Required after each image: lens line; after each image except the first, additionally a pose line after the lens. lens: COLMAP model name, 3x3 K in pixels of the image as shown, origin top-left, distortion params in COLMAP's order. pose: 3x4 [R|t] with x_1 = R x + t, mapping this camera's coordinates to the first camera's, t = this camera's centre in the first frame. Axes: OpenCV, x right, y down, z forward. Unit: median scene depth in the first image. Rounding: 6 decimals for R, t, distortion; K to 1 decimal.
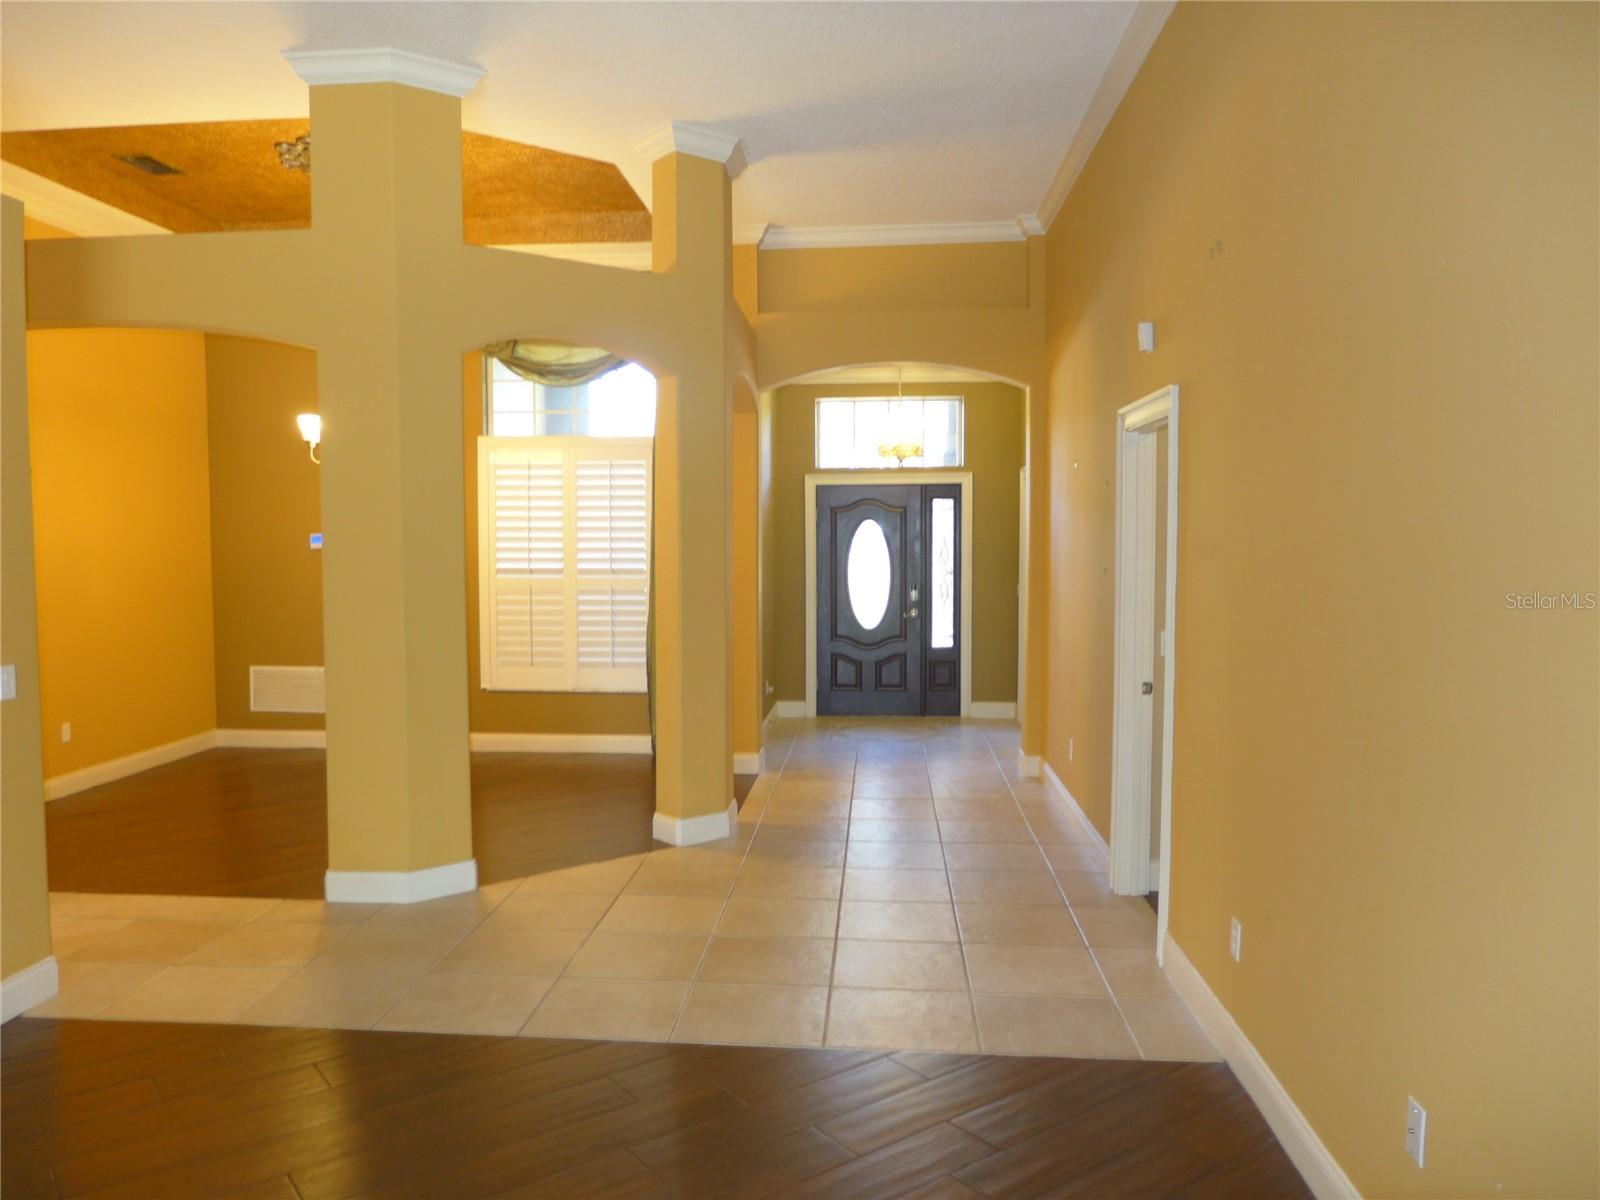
lens RADIAL K [[1156.7, 0, 786.1], [0, 1156.7, 593.9], [0, 0, 1]] dist [-0.044003, 0.001888]
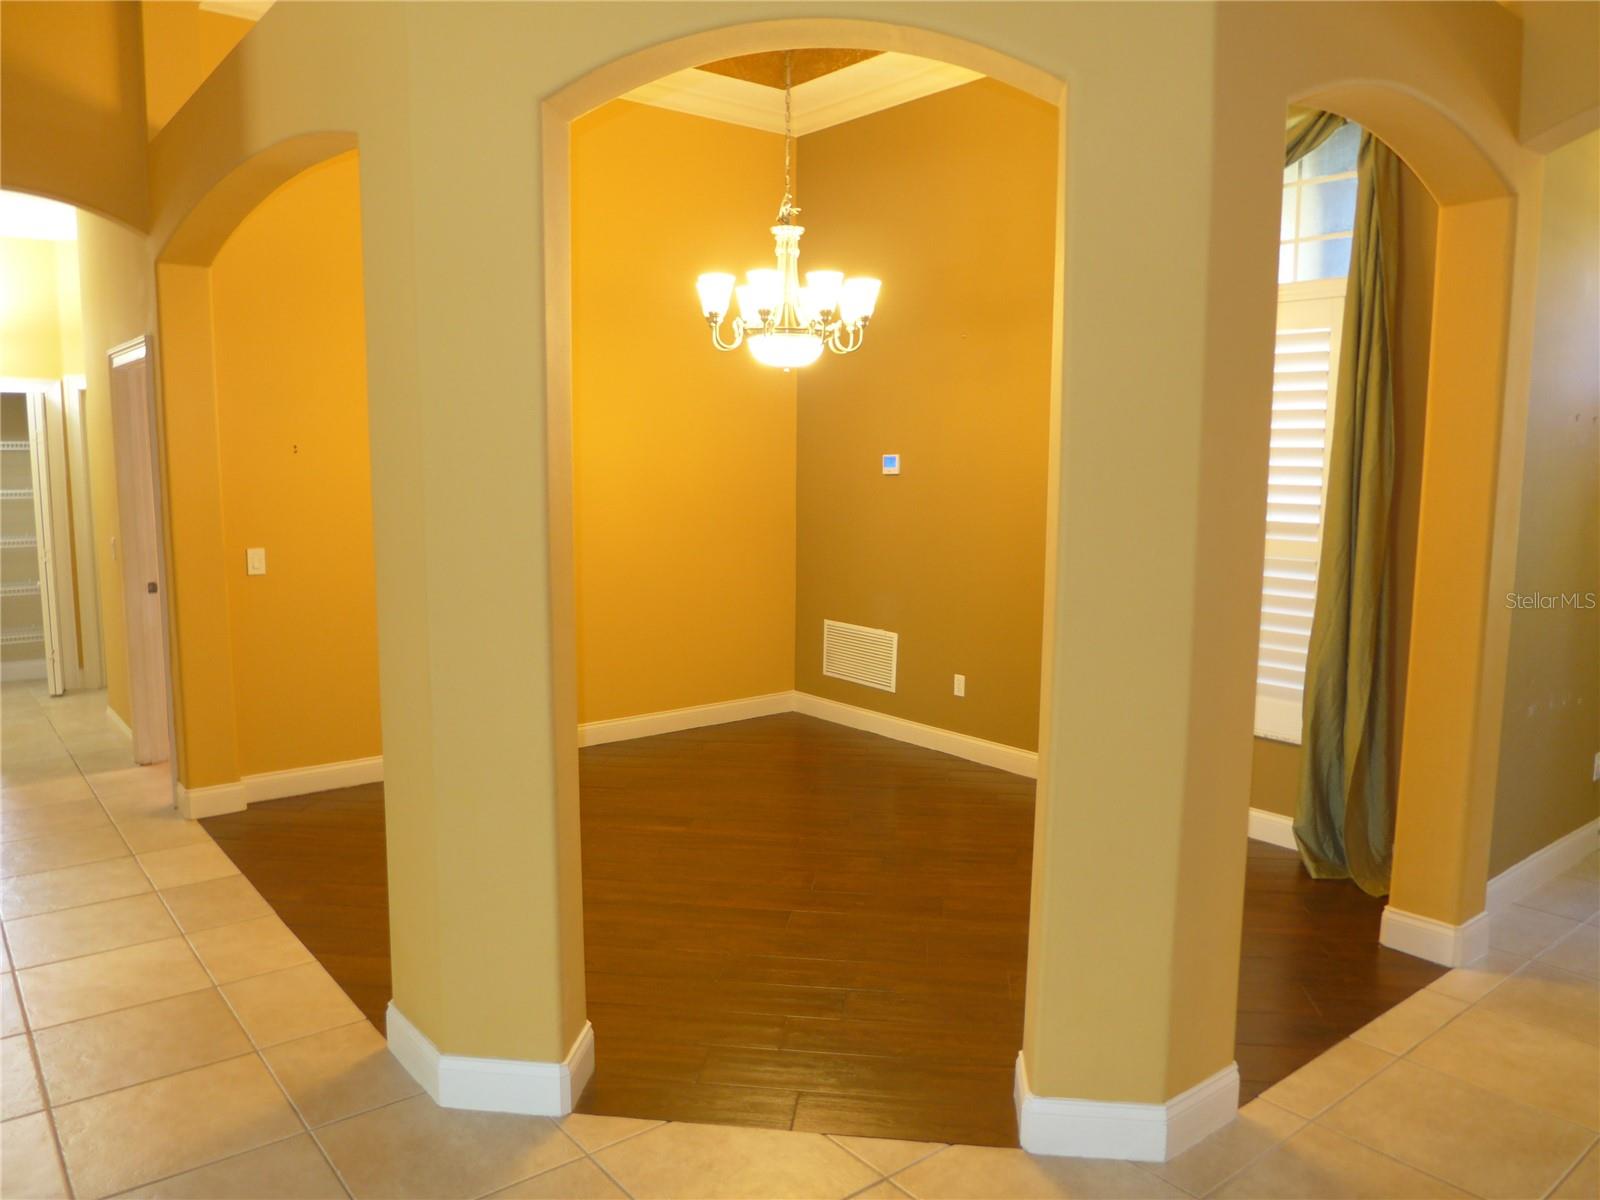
lens RADIAL K [[1156.7, 0, 786.1], [0, 1156.7, 593.9], [0, 0, 1]] dist [-0.044003, 0.001888]
pose [[0.696827, 0.096716, -0.710688, 0.101908], [-0.055187, 0.995159, 0.081318, -0.021576], [0.715113, -0.017444, 0.698791, 0.472717]]
